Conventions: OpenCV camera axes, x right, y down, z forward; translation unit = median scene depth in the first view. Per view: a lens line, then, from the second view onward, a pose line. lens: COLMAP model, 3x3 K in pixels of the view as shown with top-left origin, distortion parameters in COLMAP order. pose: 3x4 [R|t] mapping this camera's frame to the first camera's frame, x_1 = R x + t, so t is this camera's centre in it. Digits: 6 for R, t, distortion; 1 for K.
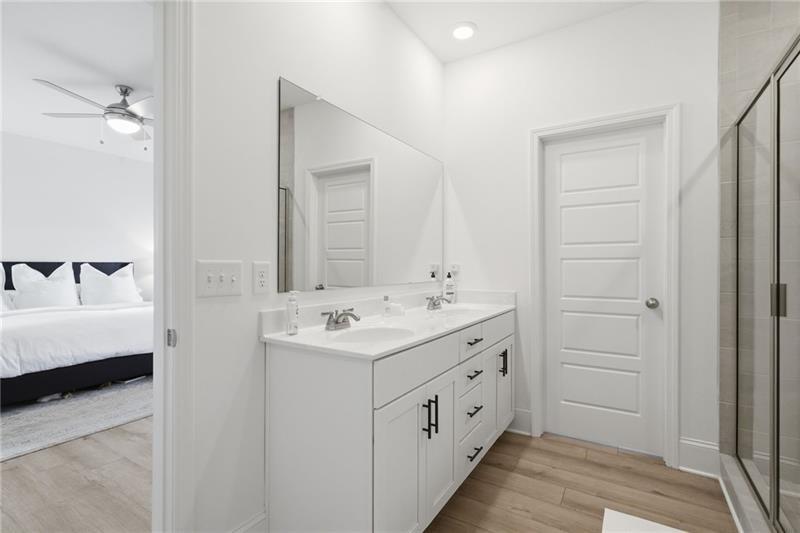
lens RADIAL K [[373.8, 0, 401.0], [0, 373.8, 272.9], [0, 0, 1]] dist [0.019152, 0.000278]
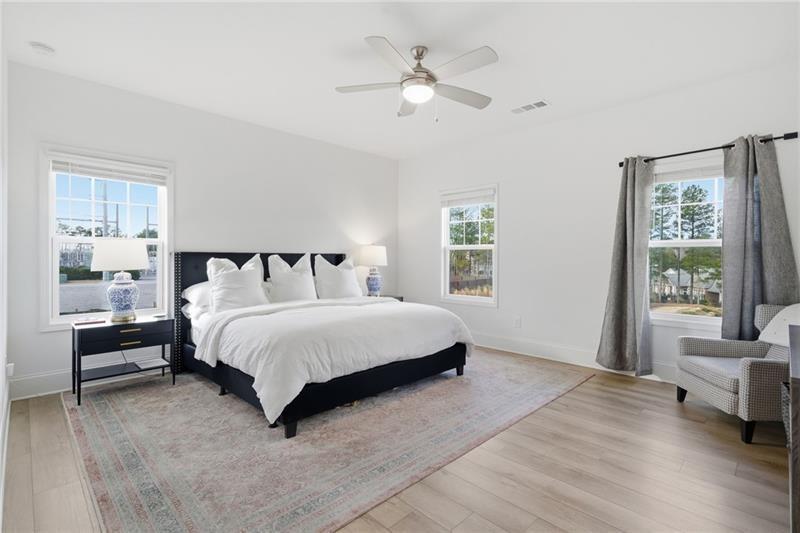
lens RADIAL K [[371.8, 0, 400.0], [0, 371.8, 266.5], [0, 0, 1]] dist [0.002327, 0.000396]
pose [[0.977108, 0.011080, -0.212455, -0.586862], [-0.010076, 0.999932, 0.005808, -0.002923], [0.212505, -0.003534, 0.977154, 0.166671]]
